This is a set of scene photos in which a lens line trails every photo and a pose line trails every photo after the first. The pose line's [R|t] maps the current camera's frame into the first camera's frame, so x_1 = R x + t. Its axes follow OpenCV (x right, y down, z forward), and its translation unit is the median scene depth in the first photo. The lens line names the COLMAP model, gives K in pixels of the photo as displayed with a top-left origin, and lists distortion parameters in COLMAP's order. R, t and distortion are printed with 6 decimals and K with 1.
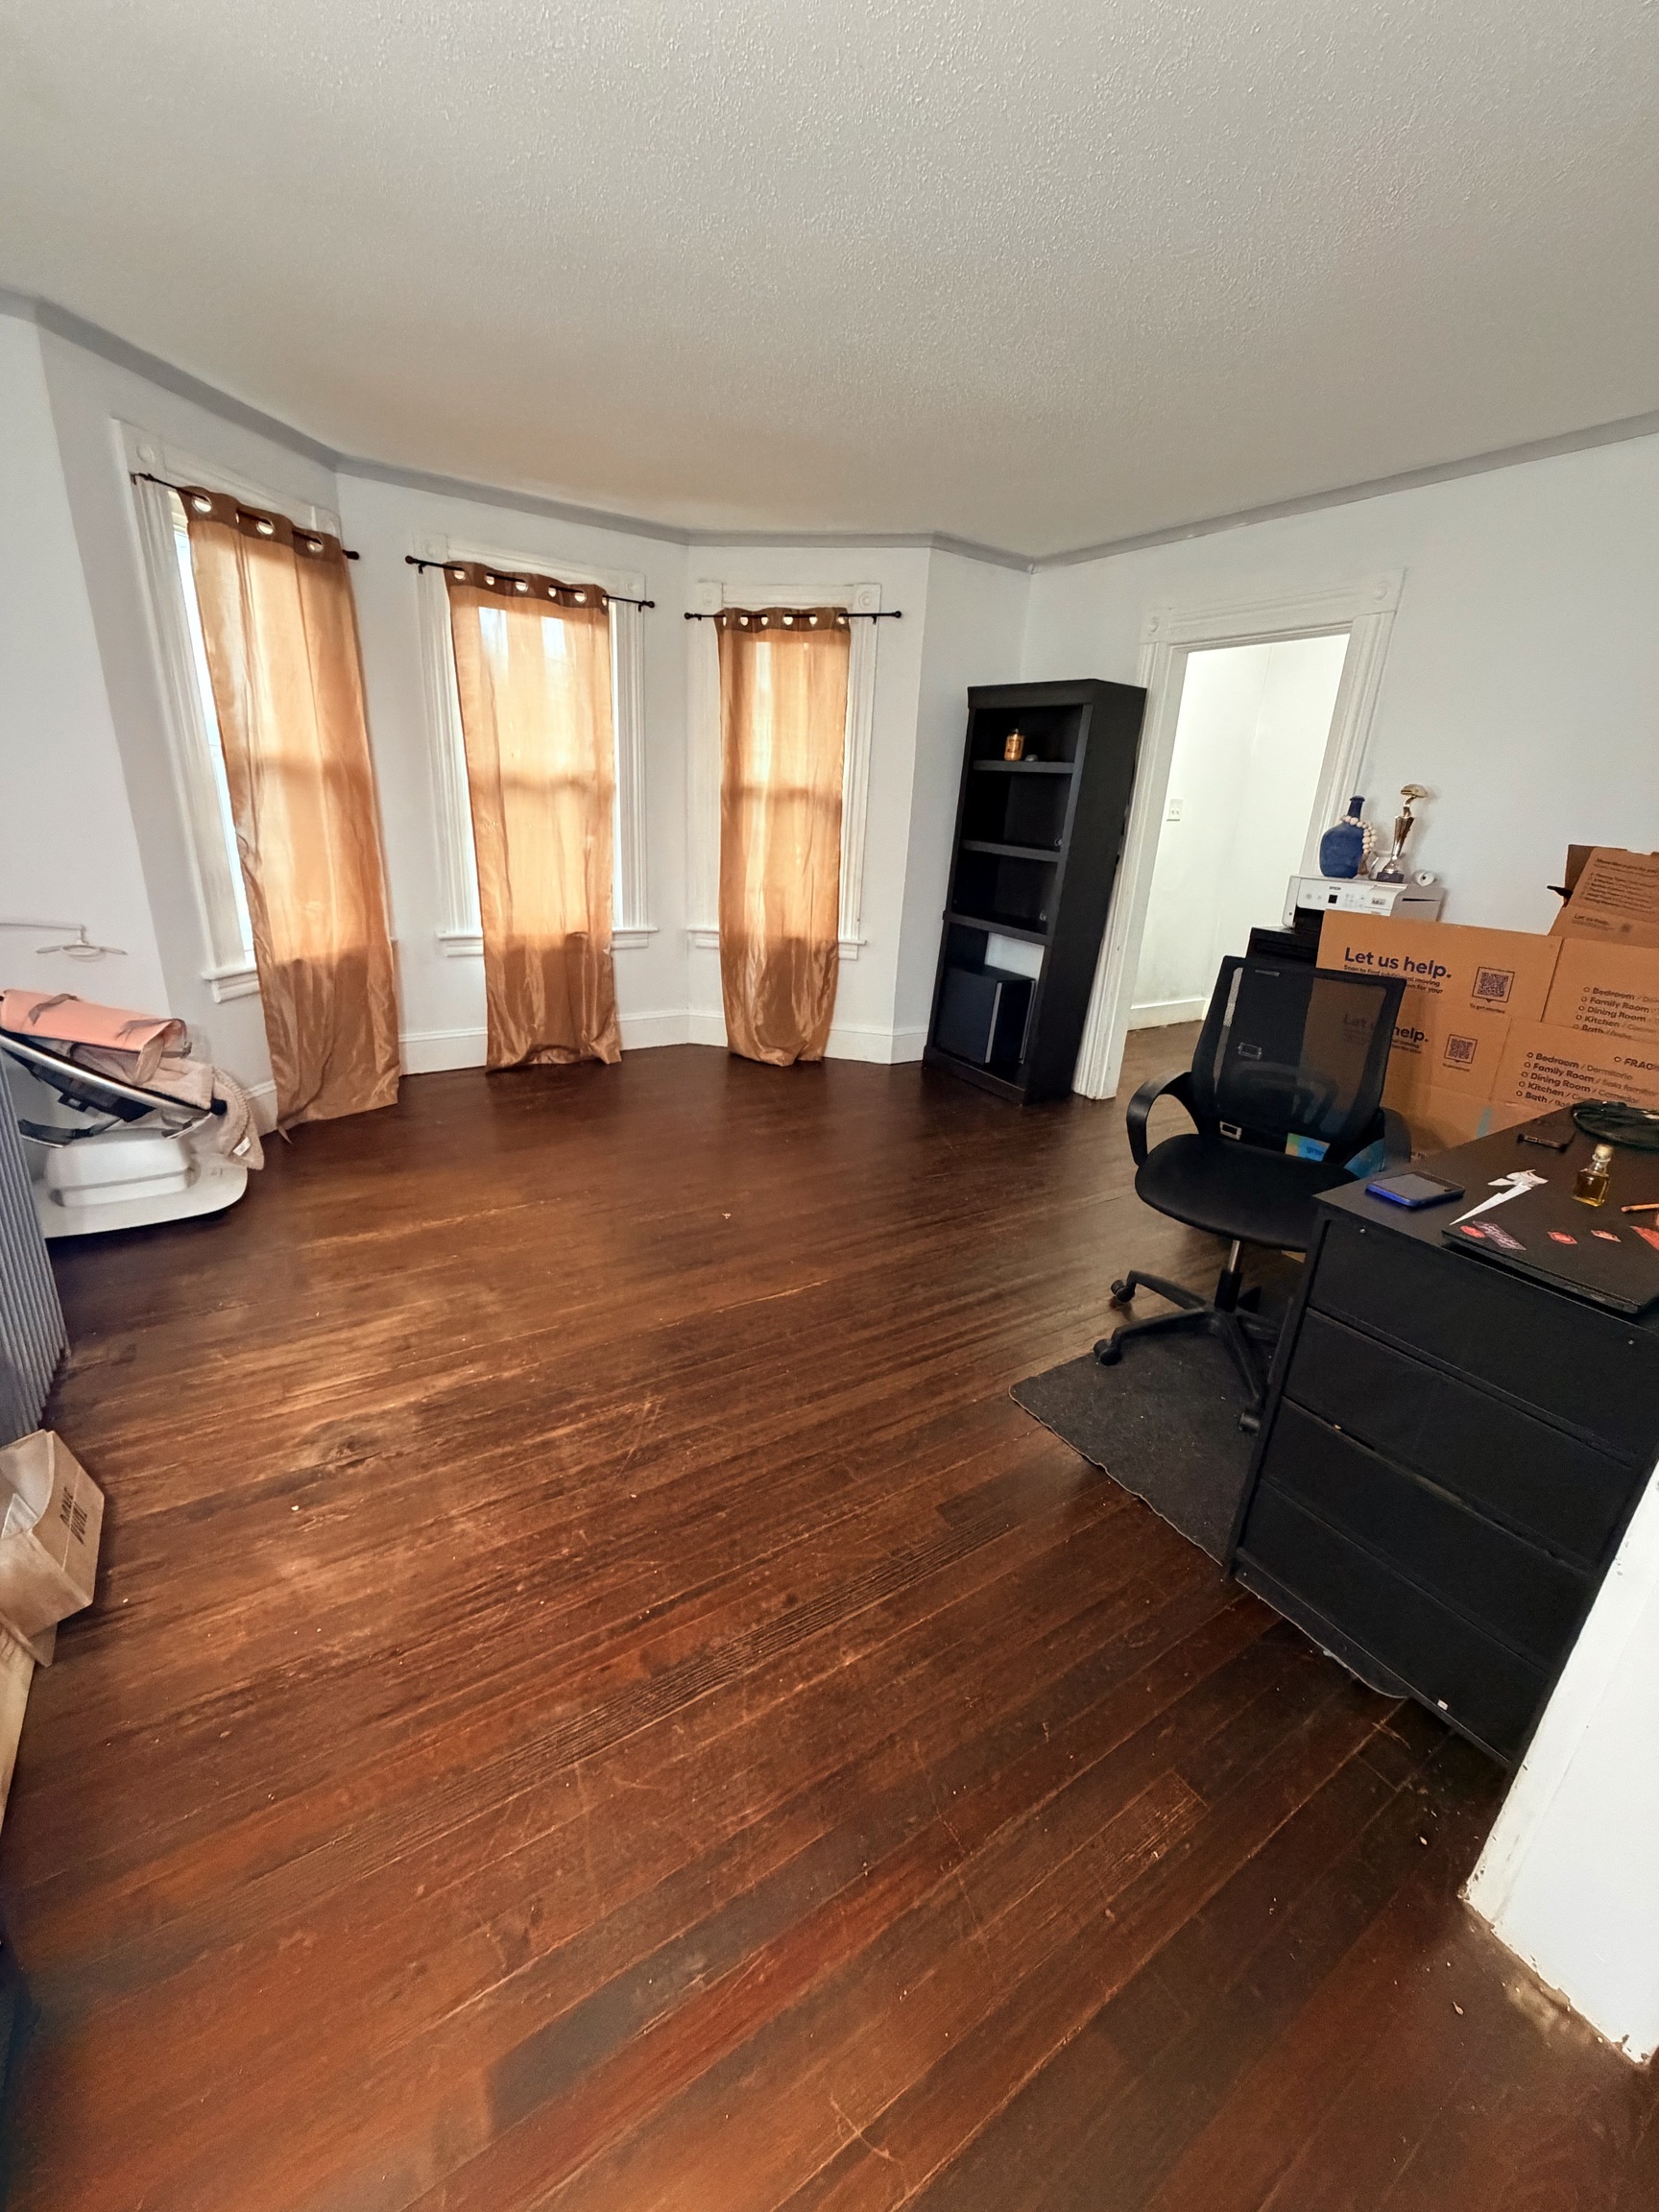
lens RADIAL K [[887.2, 0, 829.9], [0, 887.2, 1103.4], [0, 0, 1]] dist [0.000810, 0.000433]
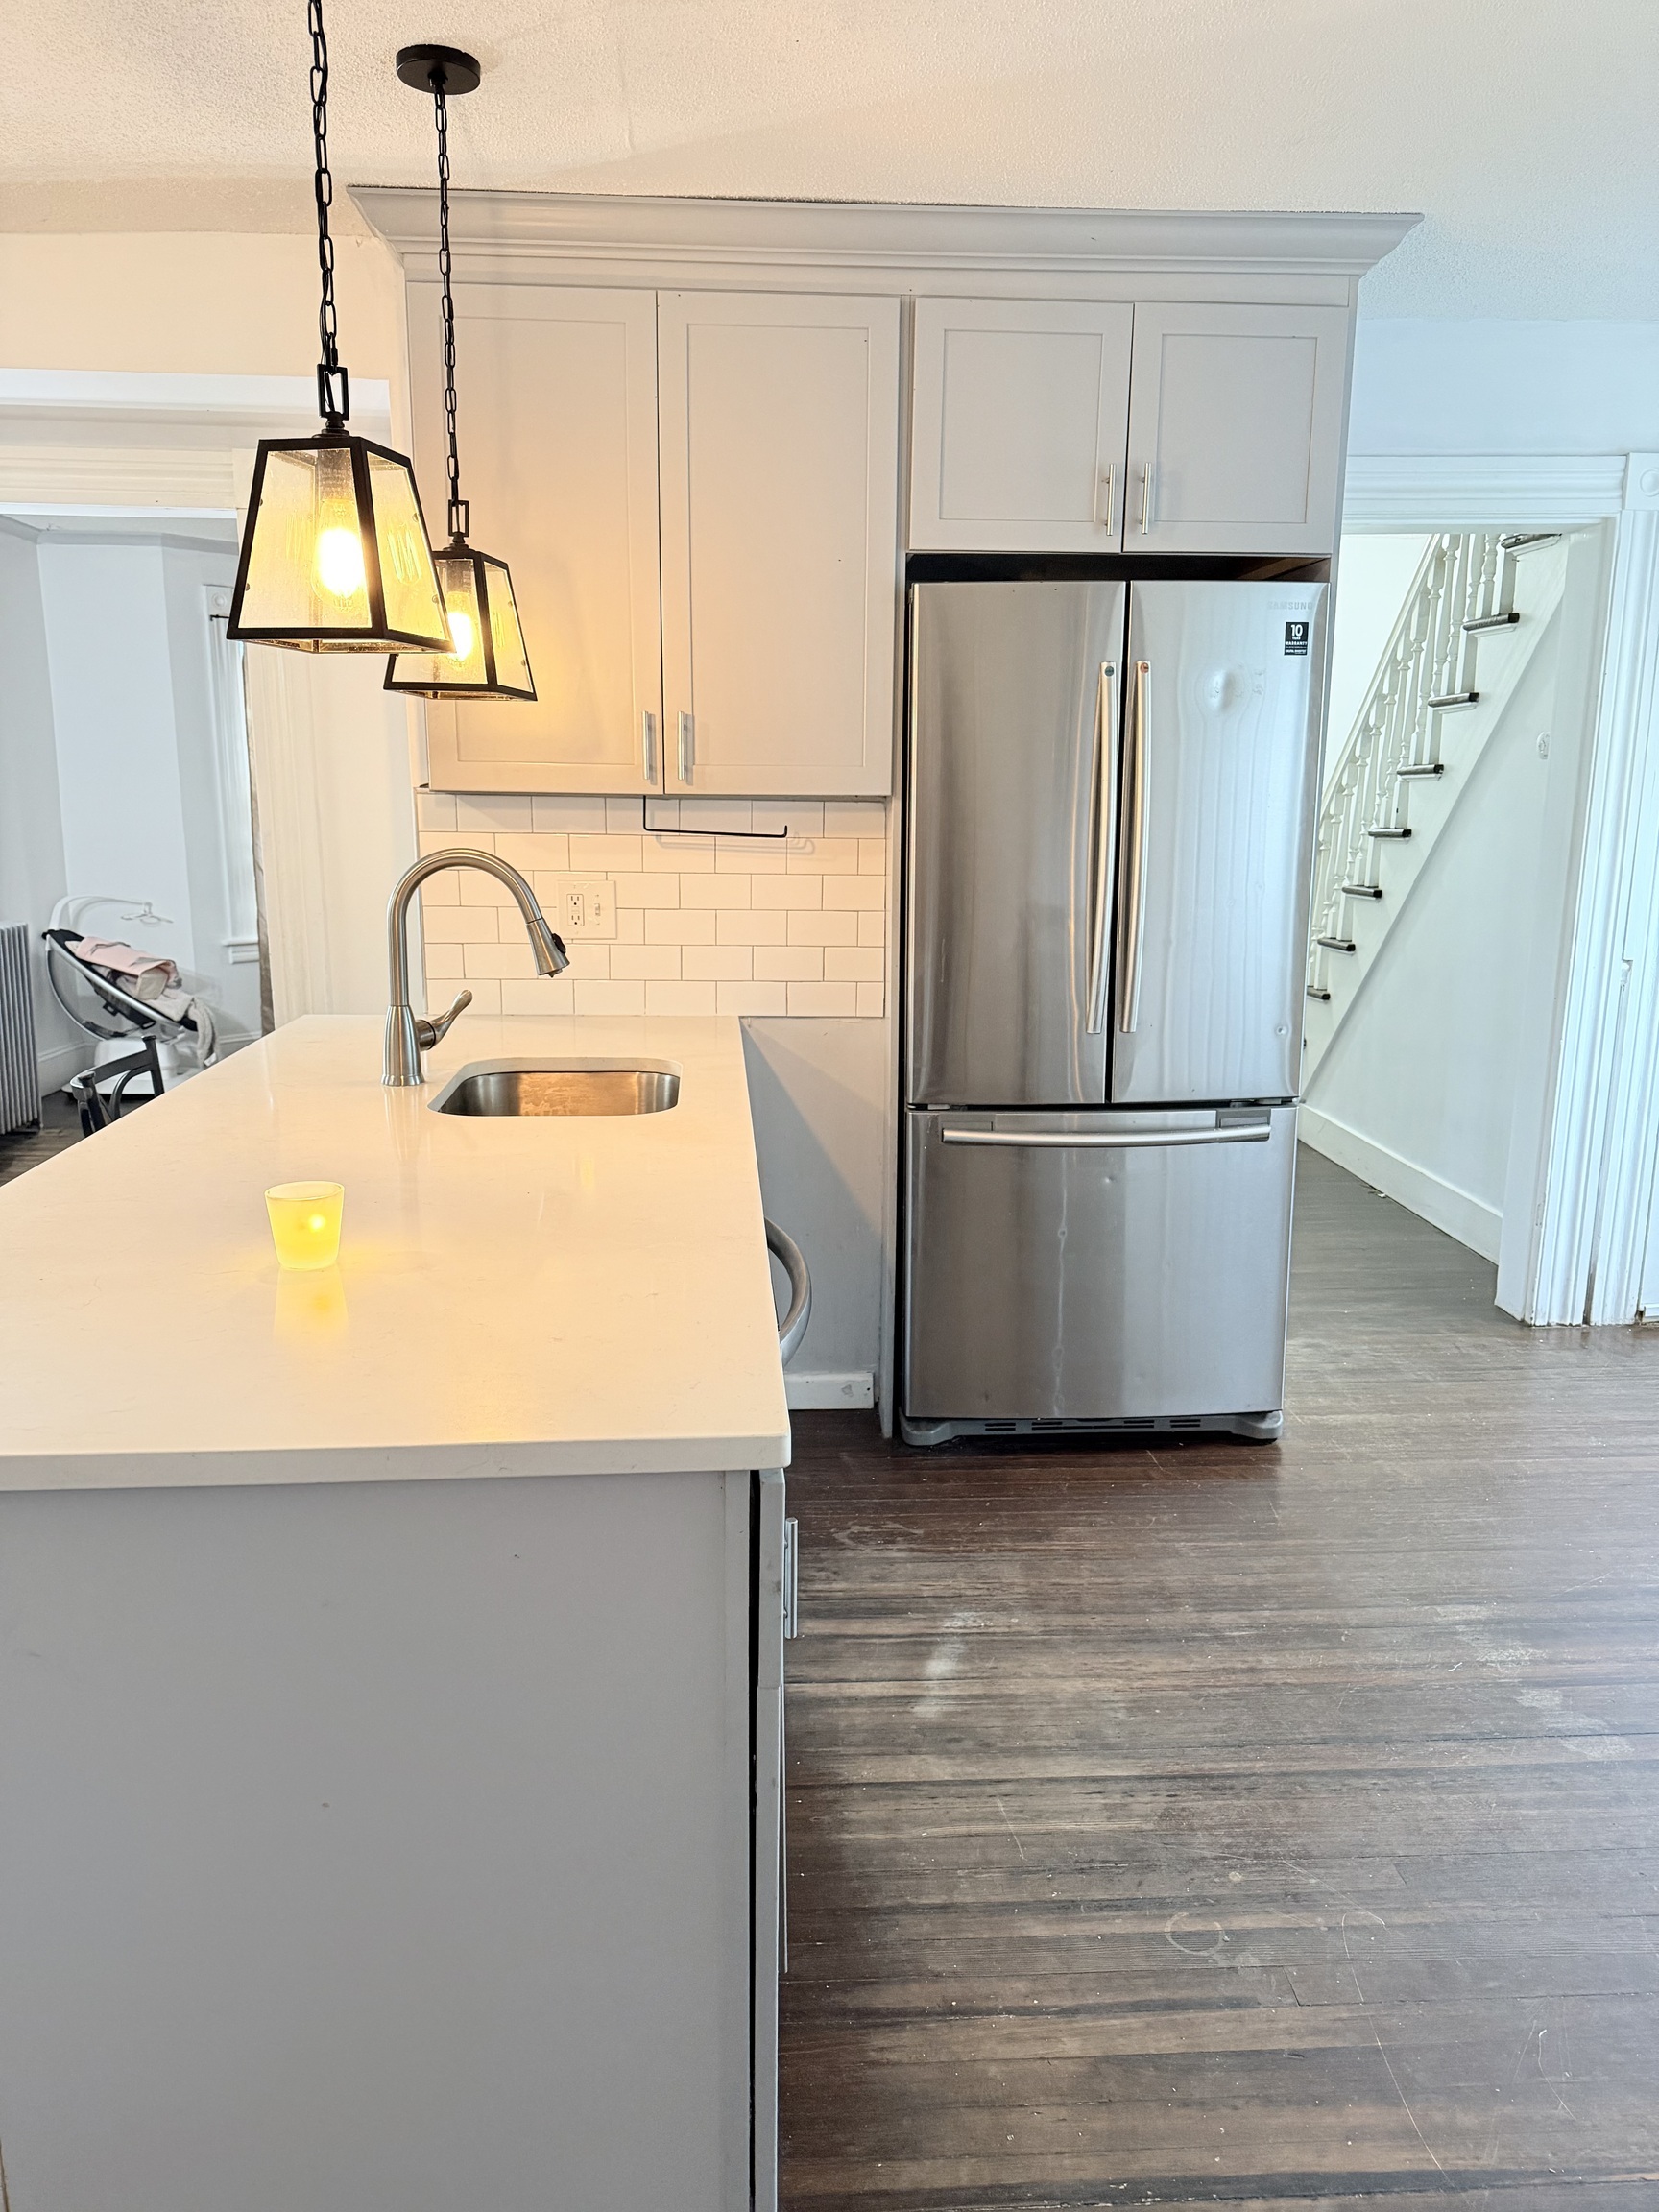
lens RADIAL K [[1586.7, 0, 814.8], [0, 1586.7, 1109.7], [0, 0, 1]] dist [0.017901, -0.032618]
pose [[0.856188, 0.056119, -0.513608, 1.549618], [-0.131755, 0.984933, -0.112019, 0.303540], [0.499583, 0.163579, 0.850681, -0.679802]]
